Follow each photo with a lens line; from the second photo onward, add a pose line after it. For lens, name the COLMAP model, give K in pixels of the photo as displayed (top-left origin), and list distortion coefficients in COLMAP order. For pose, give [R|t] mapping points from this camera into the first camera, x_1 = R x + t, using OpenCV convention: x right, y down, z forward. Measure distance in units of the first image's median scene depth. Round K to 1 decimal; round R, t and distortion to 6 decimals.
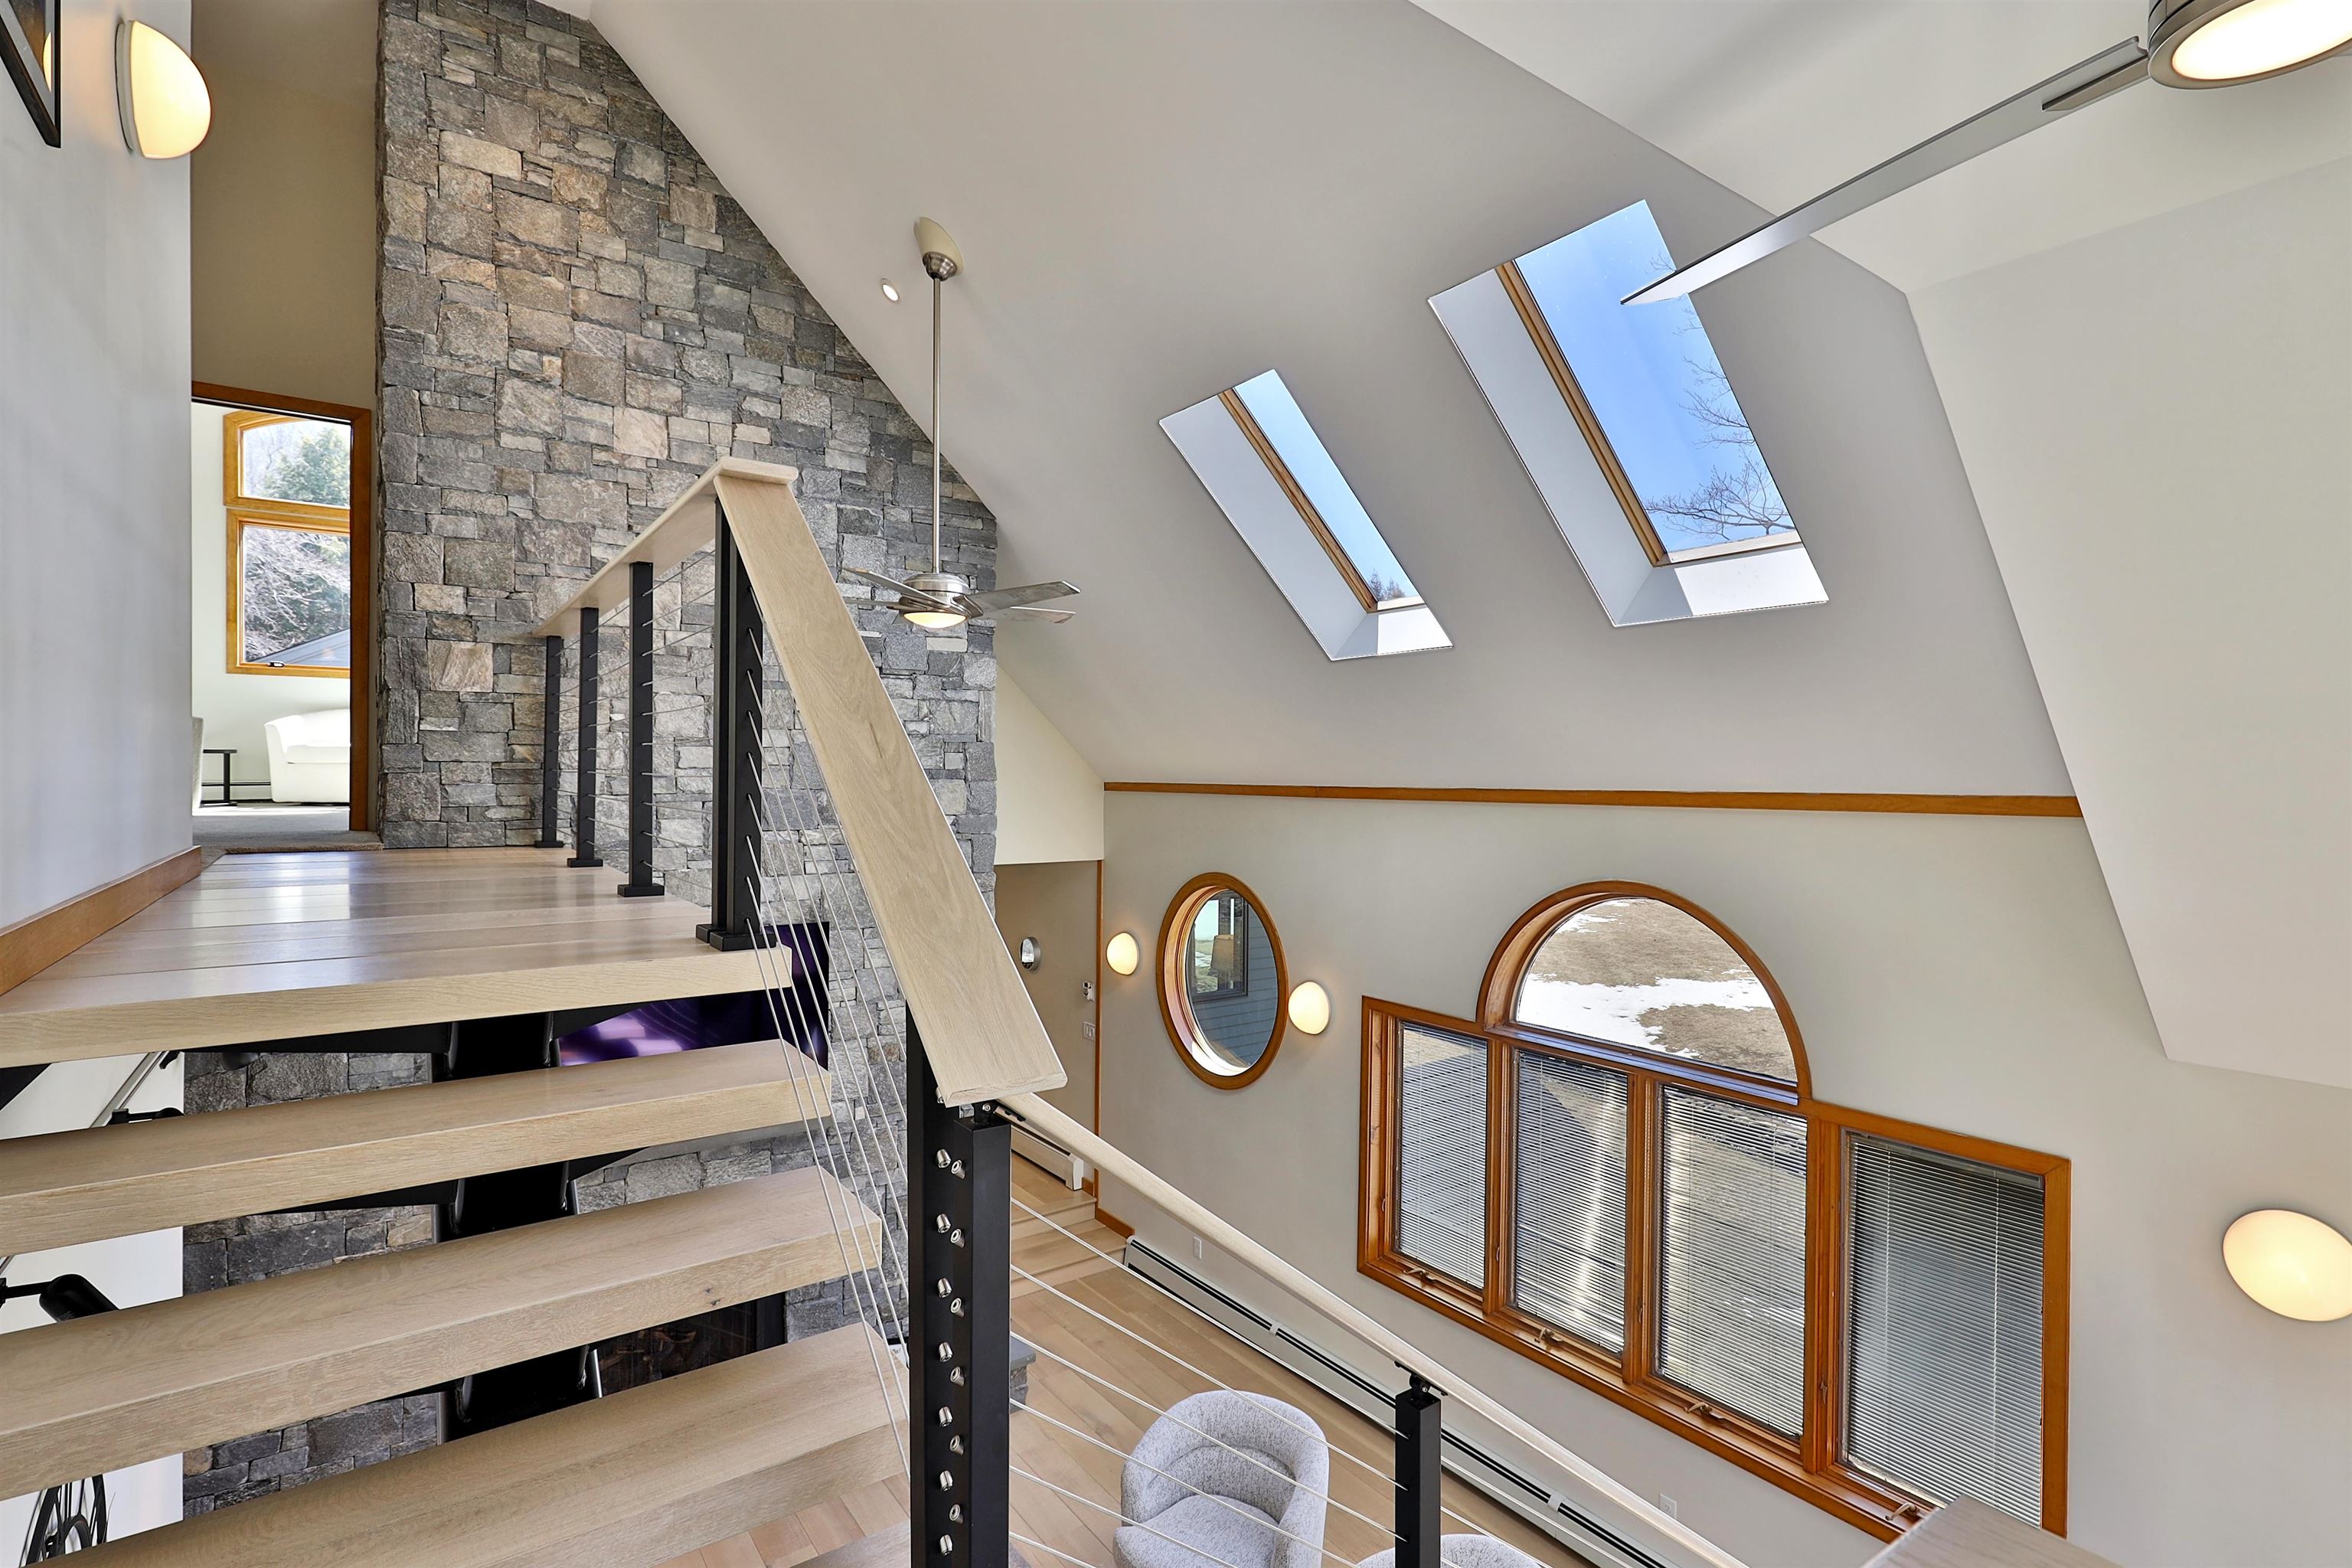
lens RADIAL K [[1115.5, 0, 1176.0], [0, 1115.5, 784.0], [0, 0, 1]] dist [0.003022, -0.001814]
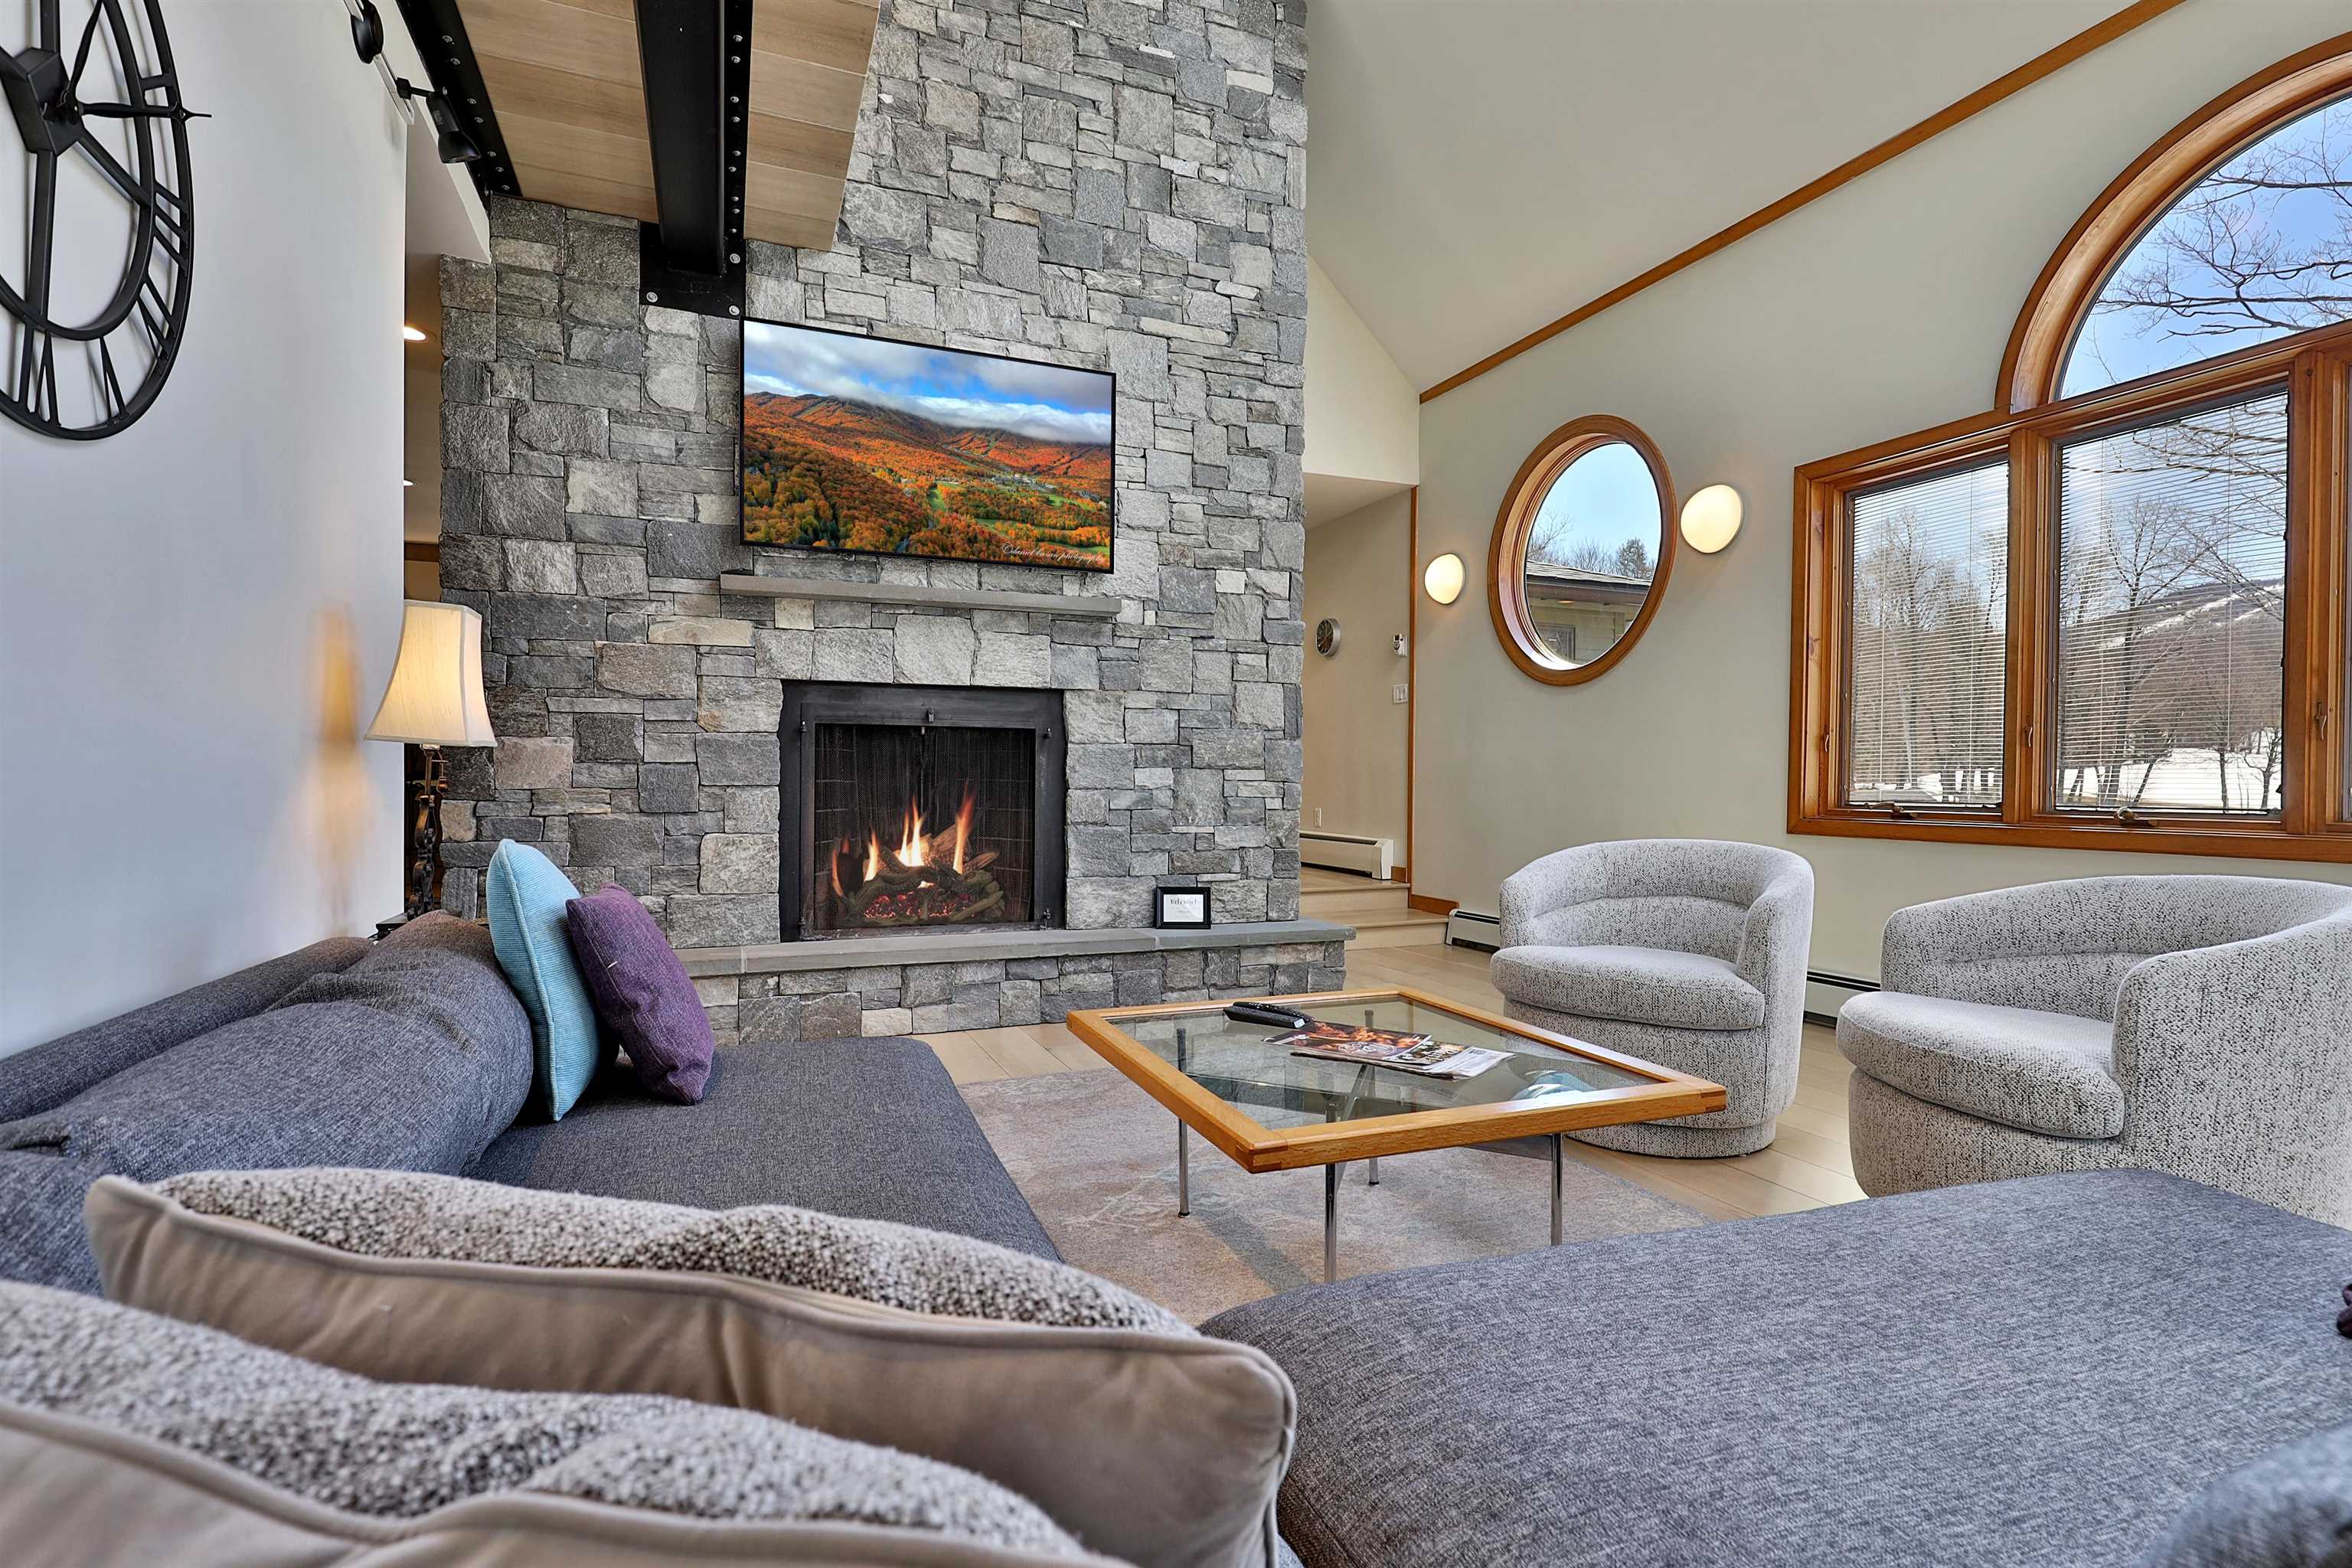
lens RADIAL K [[1115.5, 0, 1176.0], [0, 1115.5, 784.0], [0, 0, 1]] dist [0.003022, -0.001814]
pose [[0.972442, 0.001381, -0.233140, -0.062961], [-0.001775, 0.999997, -0.001480, 0.405711], [0.233137, 0.001853, 0.972442, 0.171778]]
